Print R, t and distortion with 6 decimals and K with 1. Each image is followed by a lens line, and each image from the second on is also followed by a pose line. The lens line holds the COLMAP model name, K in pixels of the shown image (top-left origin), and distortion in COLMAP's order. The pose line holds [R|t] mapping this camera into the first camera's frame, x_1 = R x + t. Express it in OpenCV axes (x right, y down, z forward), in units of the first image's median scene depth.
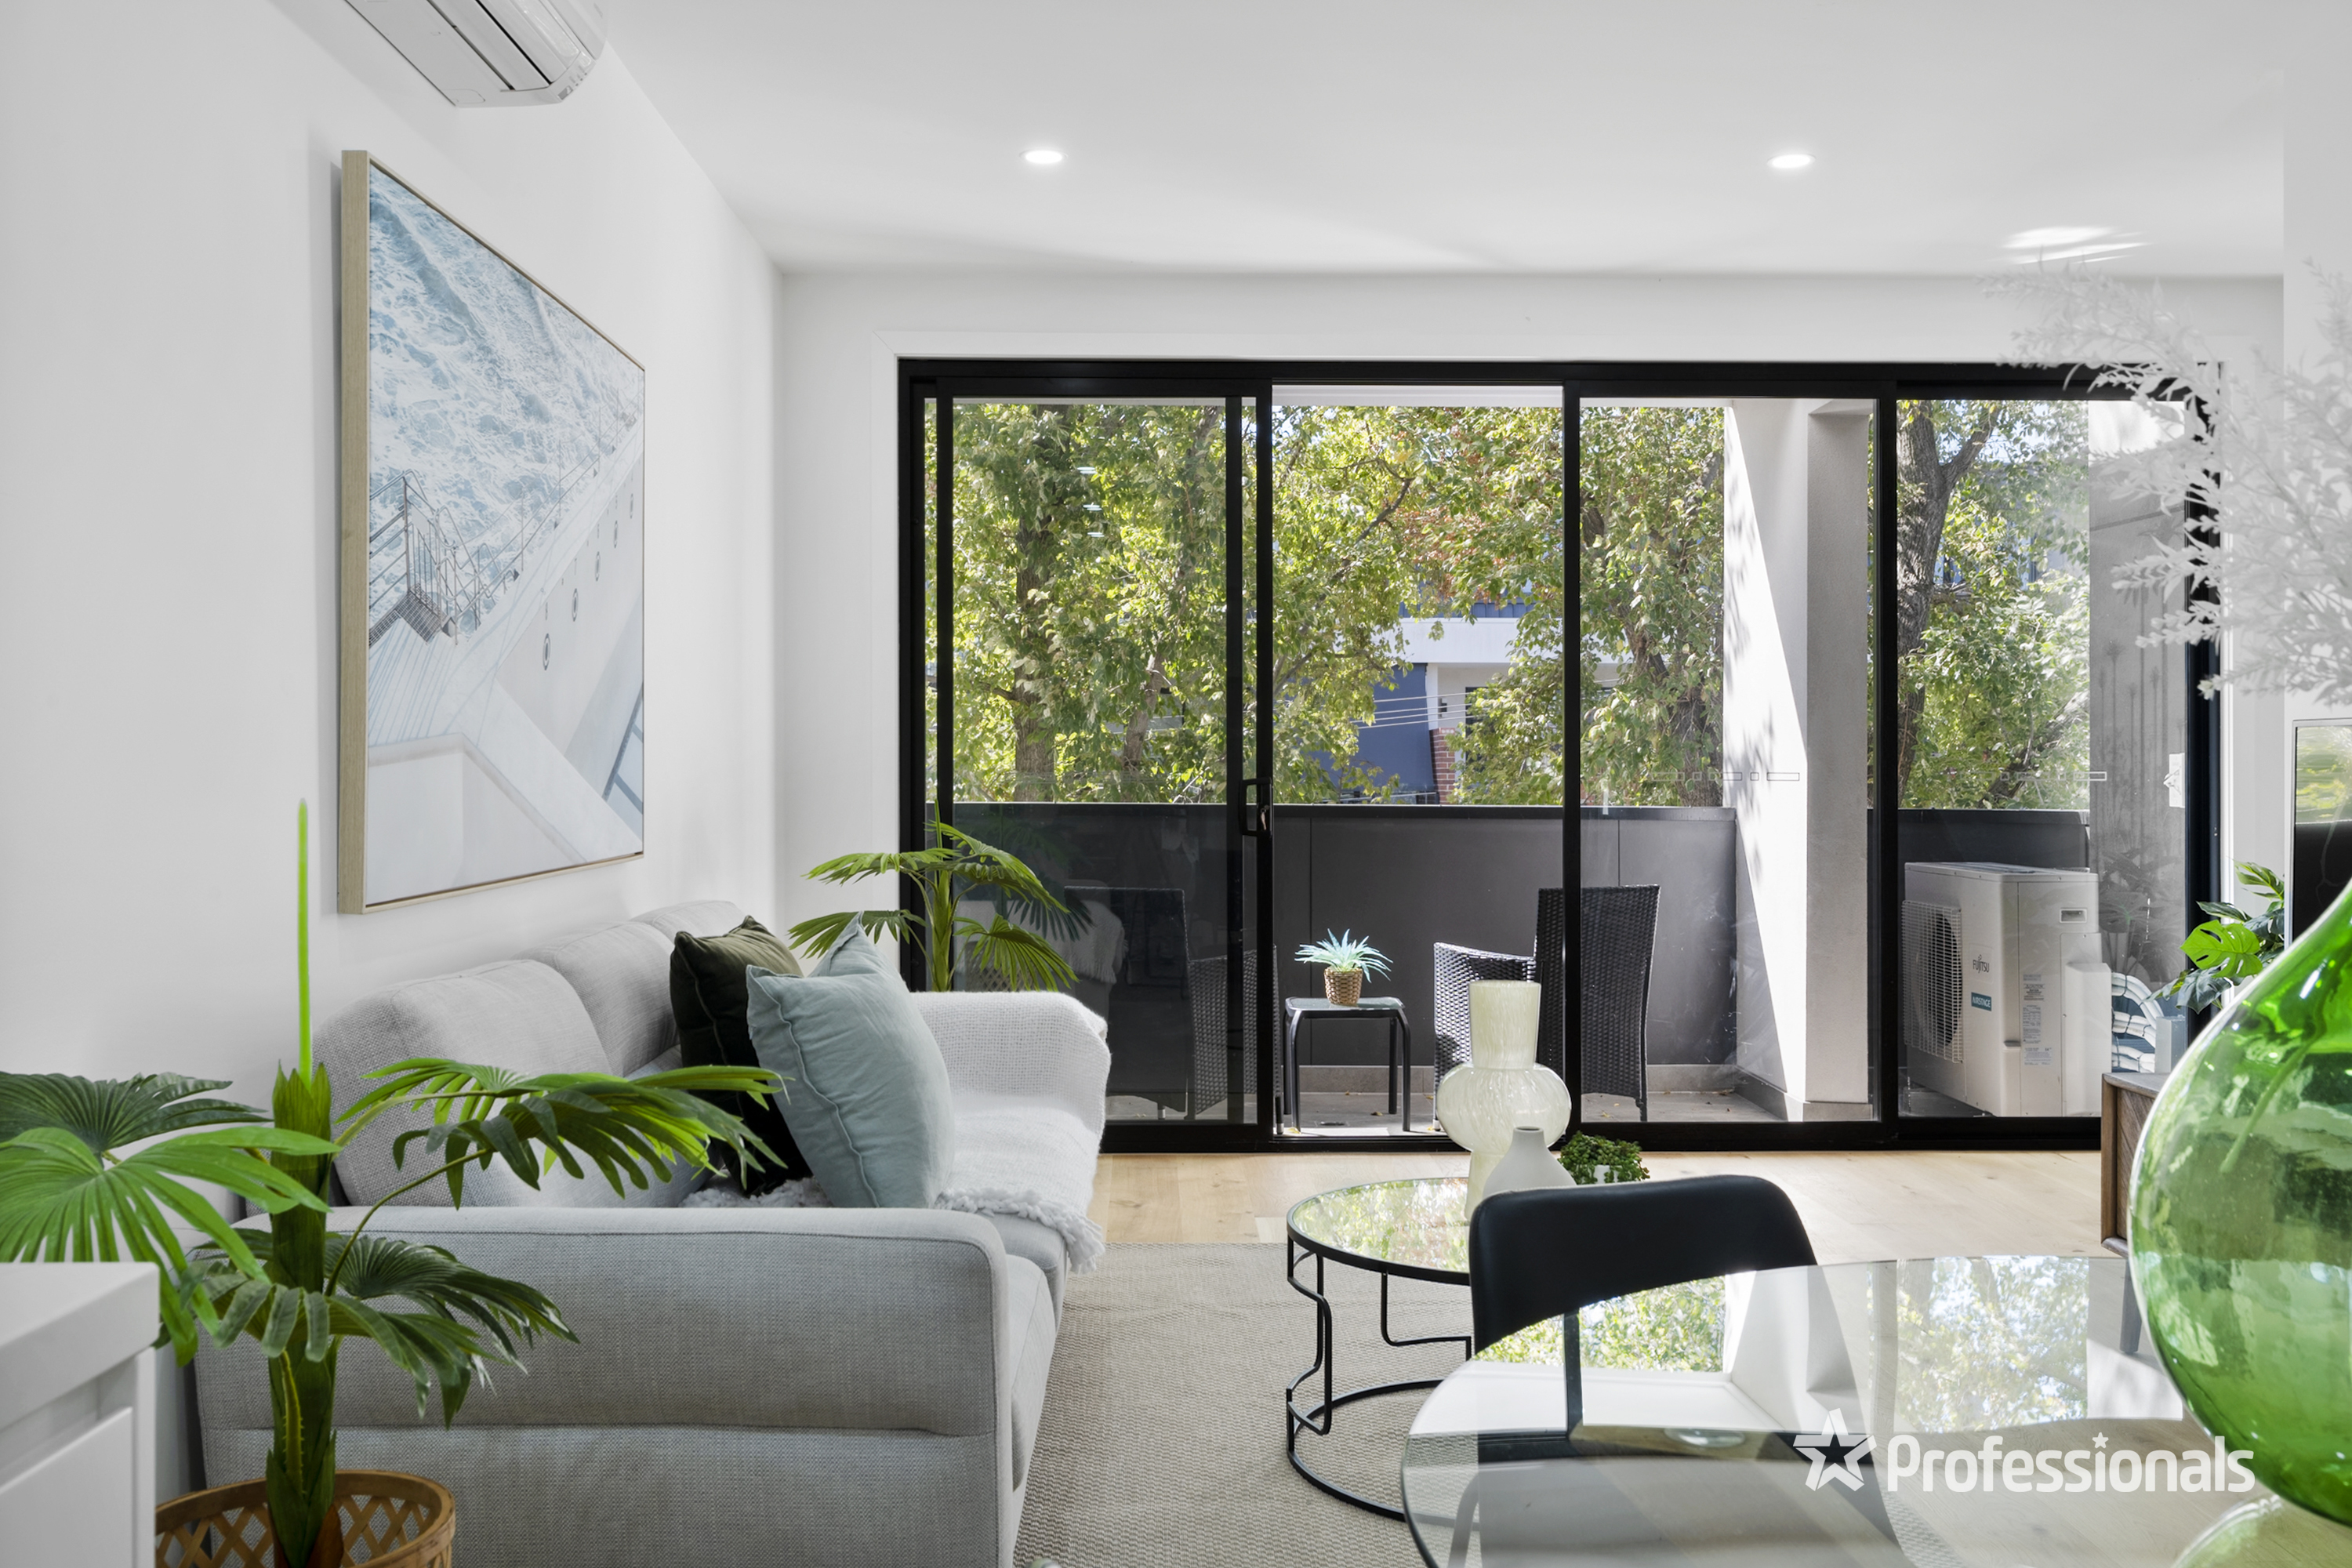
lens RADIAL K [[2012.3, 0, 1182.3], [0, 2012.3, 787.0], [0, 0, 1]] dist [-0.008117, -0.000624]
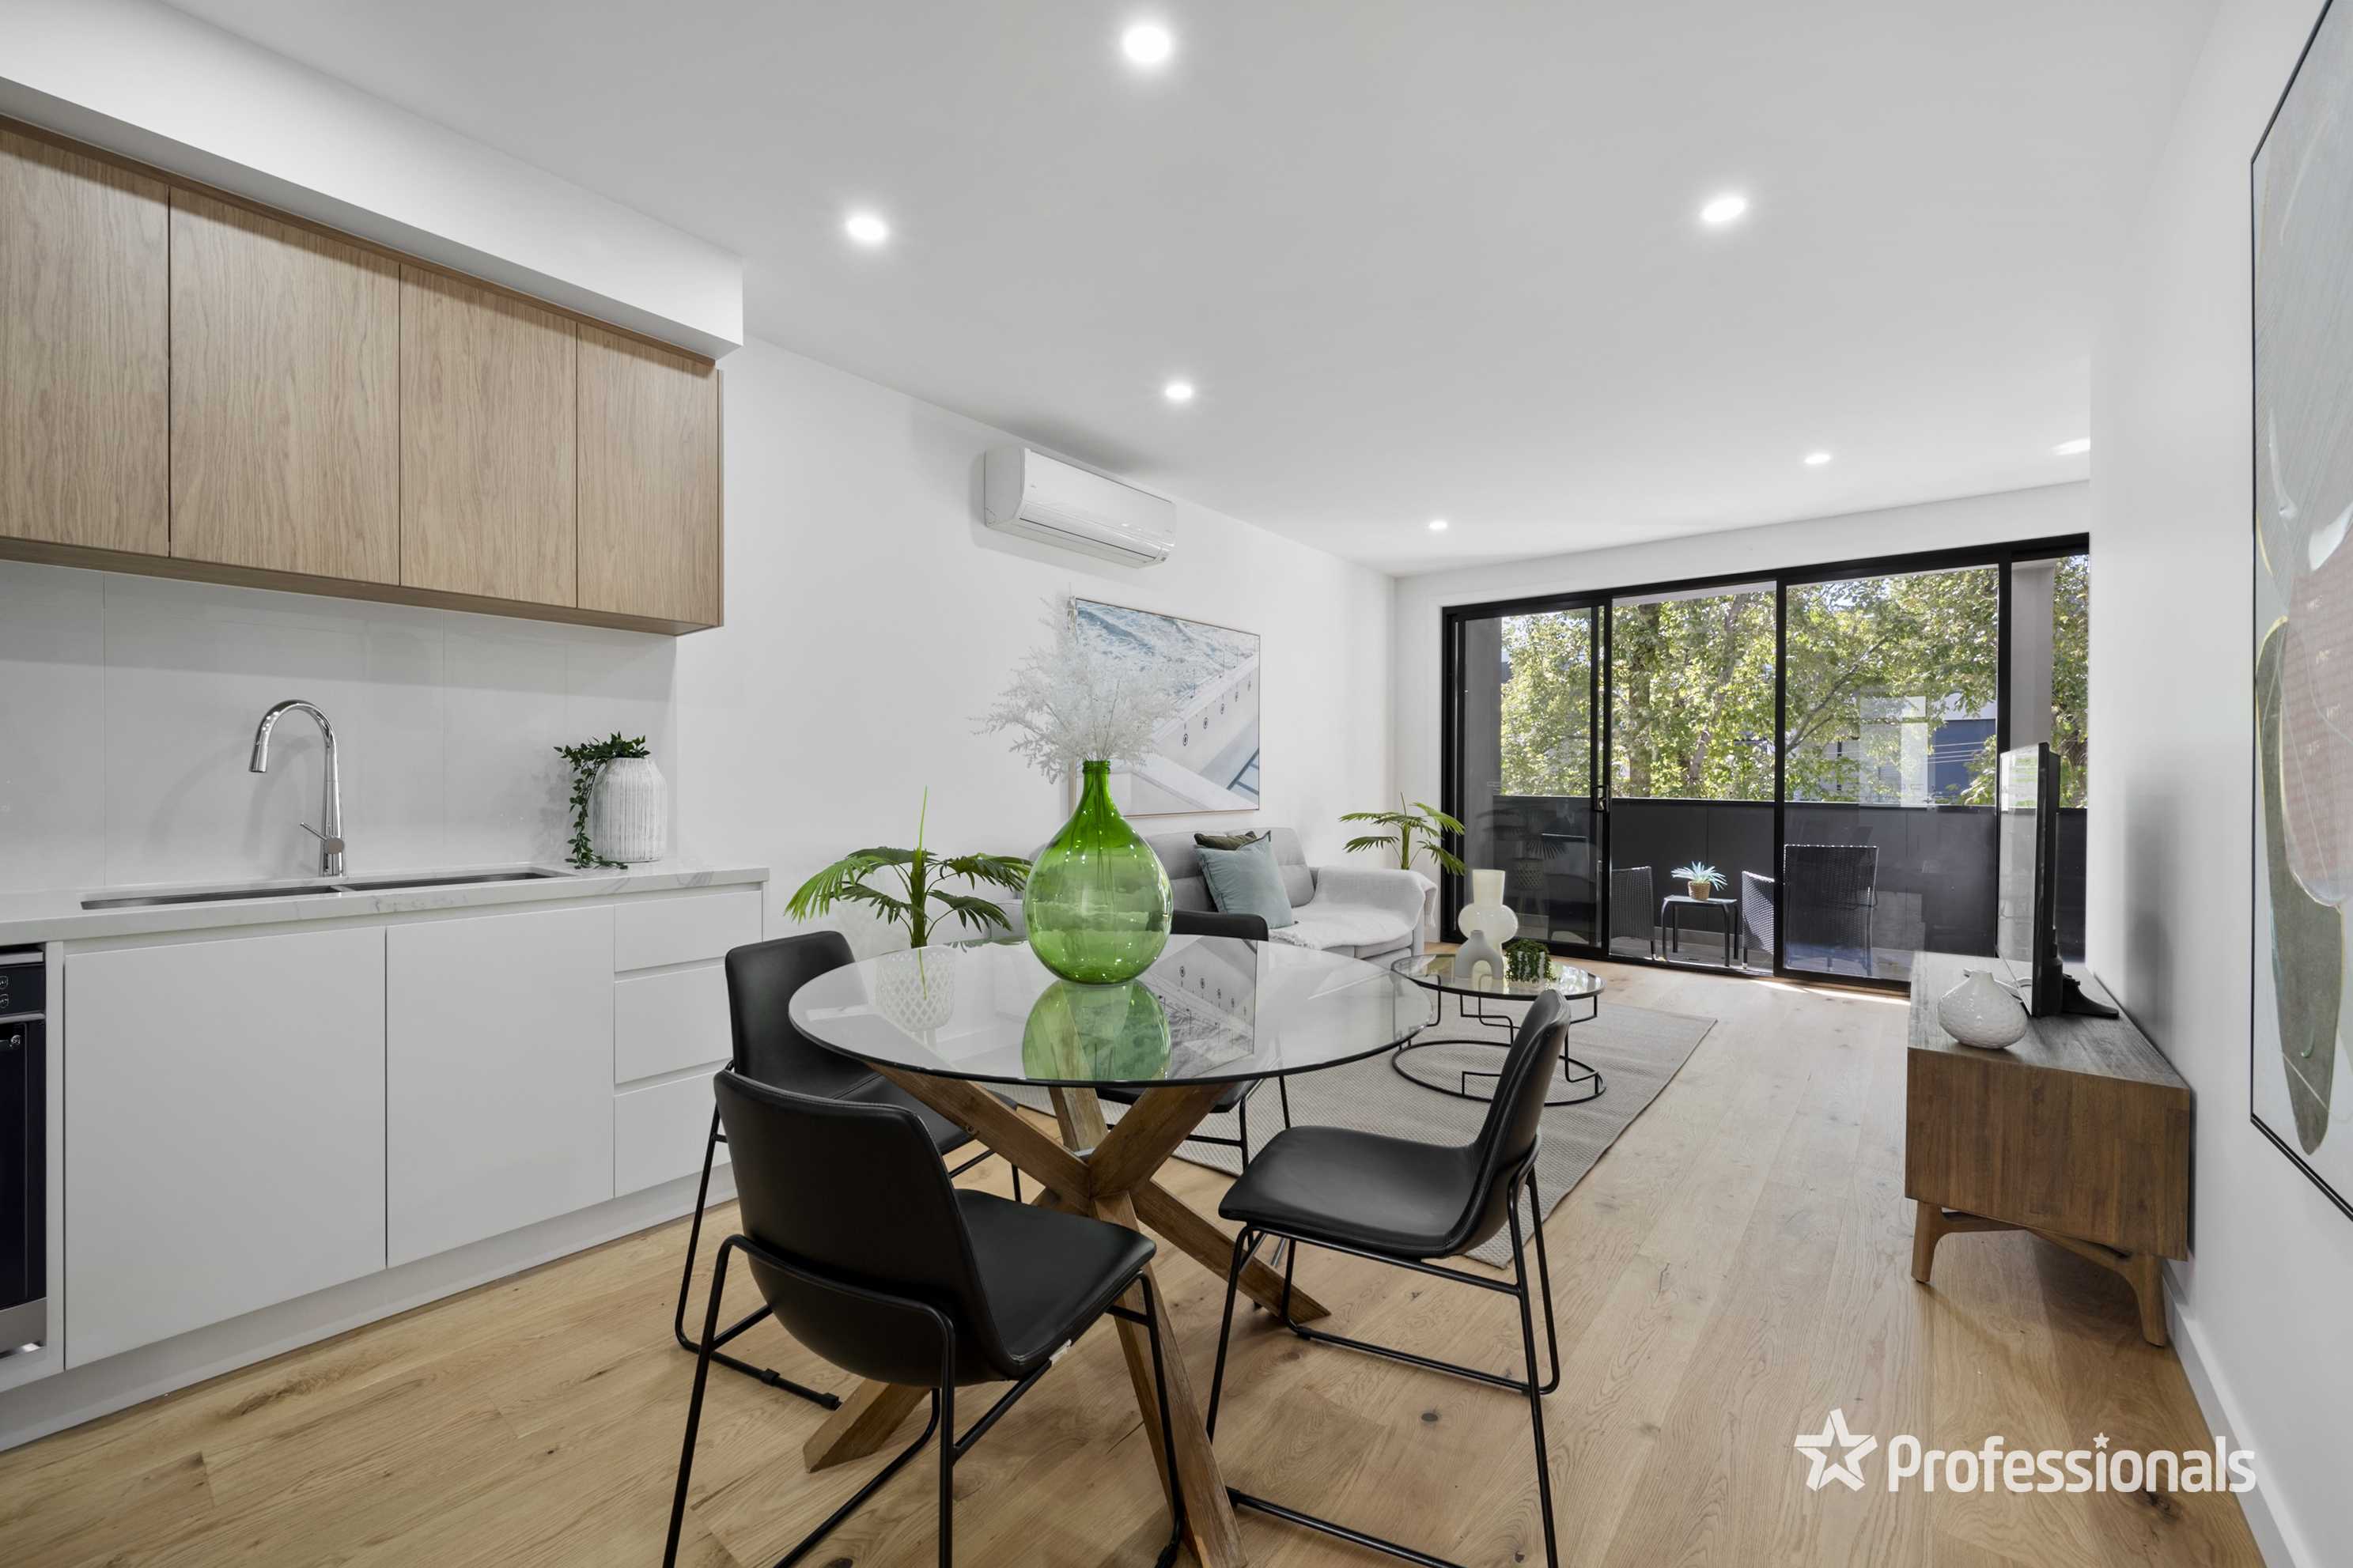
lens RADIAL K [[924.8, 0, 1184.6], [0, 924.8, 787.1], [0, 0, 1]] dist [-0.003331, -0.000069]
pose [[0.763159, 0.011342, -0.646112, 0.330153], [-0.012255, 0.999920, 0.003077, -0.000500], [0.646095, 0.005570, 0.763237, -0.029554]]
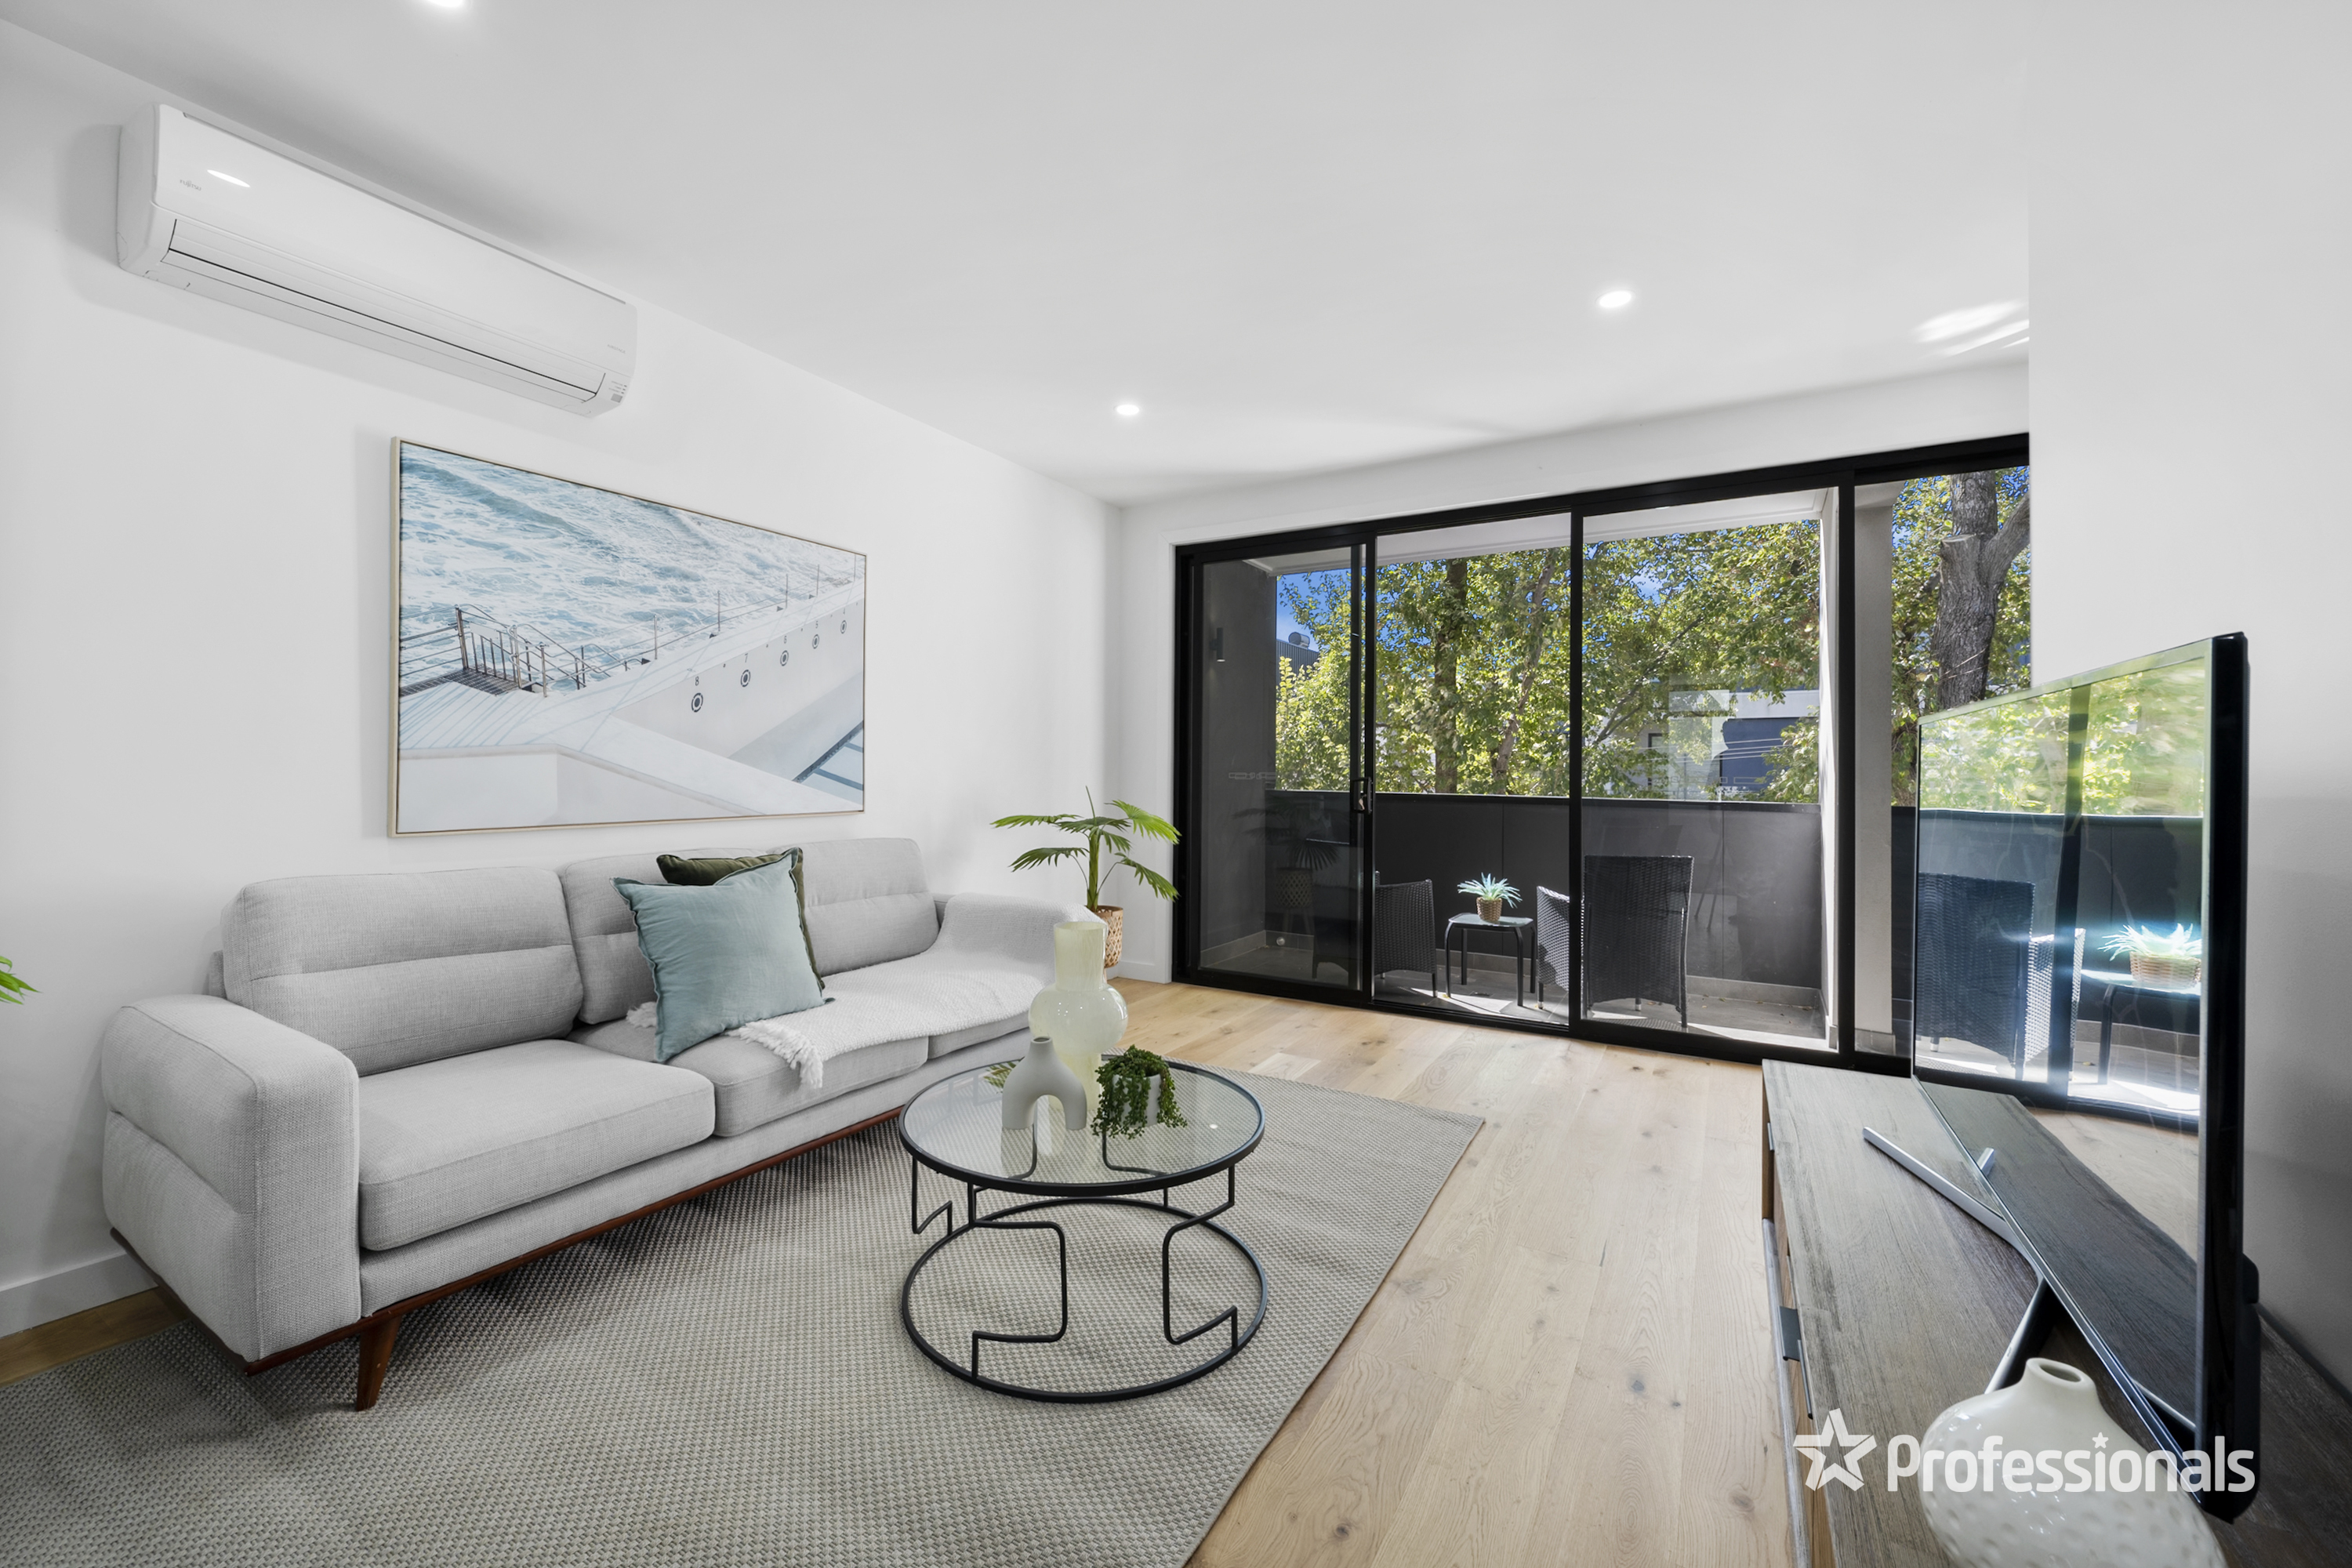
lens RADIAL K [[924.5, 0, 1191.2], [0, 924.5, 762.9], [0, 0, 1]] dist [-0.003331, -0.000069]
pose [[0.854130, 0.002447, -0.520054, 0.305312], [-0.013962, 0.999736, -0.018226, -0.000620], [0.519873, 0.022828, 0.853939, 0.288813]]
